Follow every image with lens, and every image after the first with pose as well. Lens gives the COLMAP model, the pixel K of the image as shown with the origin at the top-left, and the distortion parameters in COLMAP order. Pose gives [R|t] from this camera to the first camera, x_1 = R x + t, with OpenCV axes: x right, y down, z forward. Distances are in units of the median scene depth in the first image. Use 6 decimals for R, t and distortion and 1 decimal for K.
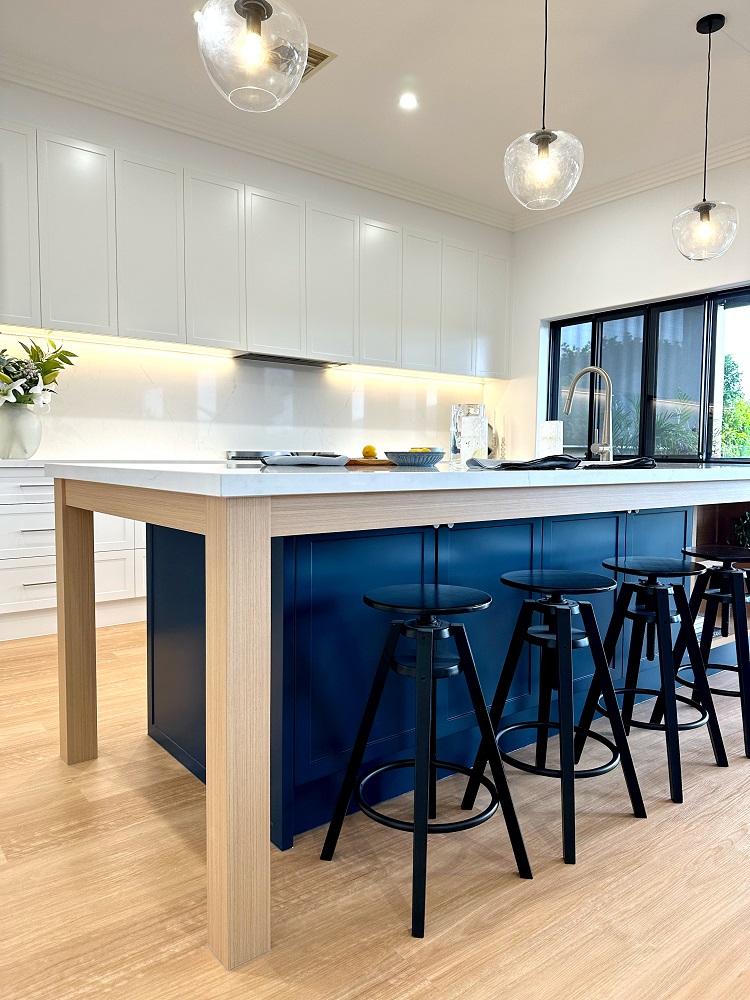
lens RADIAL K [[690.3, 0, 379.9], [0, 690.3, 507.1], [0, 0, 1]] dist [0.023134, -0.025783]
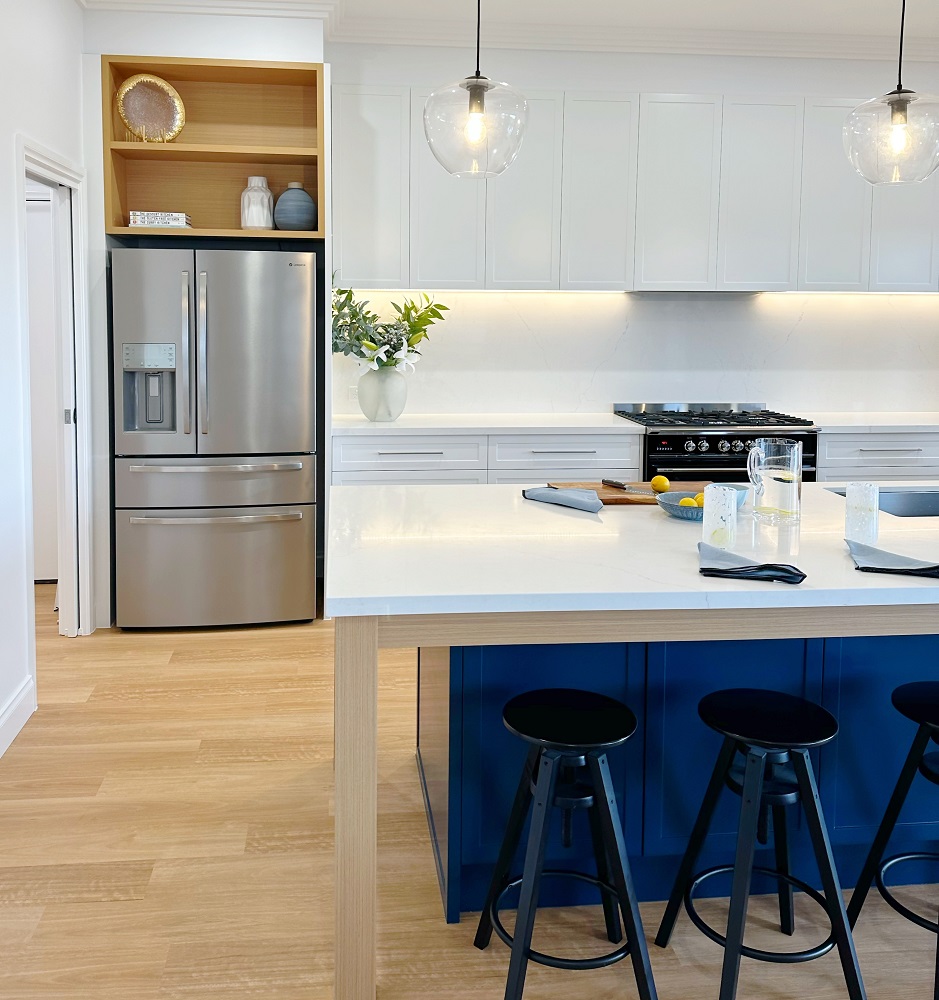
lens RADIAL K [[939.7, 0, 443.4], [0, 939.7, 368.2], [0, 0, 1]] dist [0.002175, 0.000000]
pose [[0.848559, 0.036406, -0.527846, 0.292832], [-0.040948, 0.999157, 0.003085, -0.174825], [0.527513, 0.018997, 0.849334, -0.111109]]
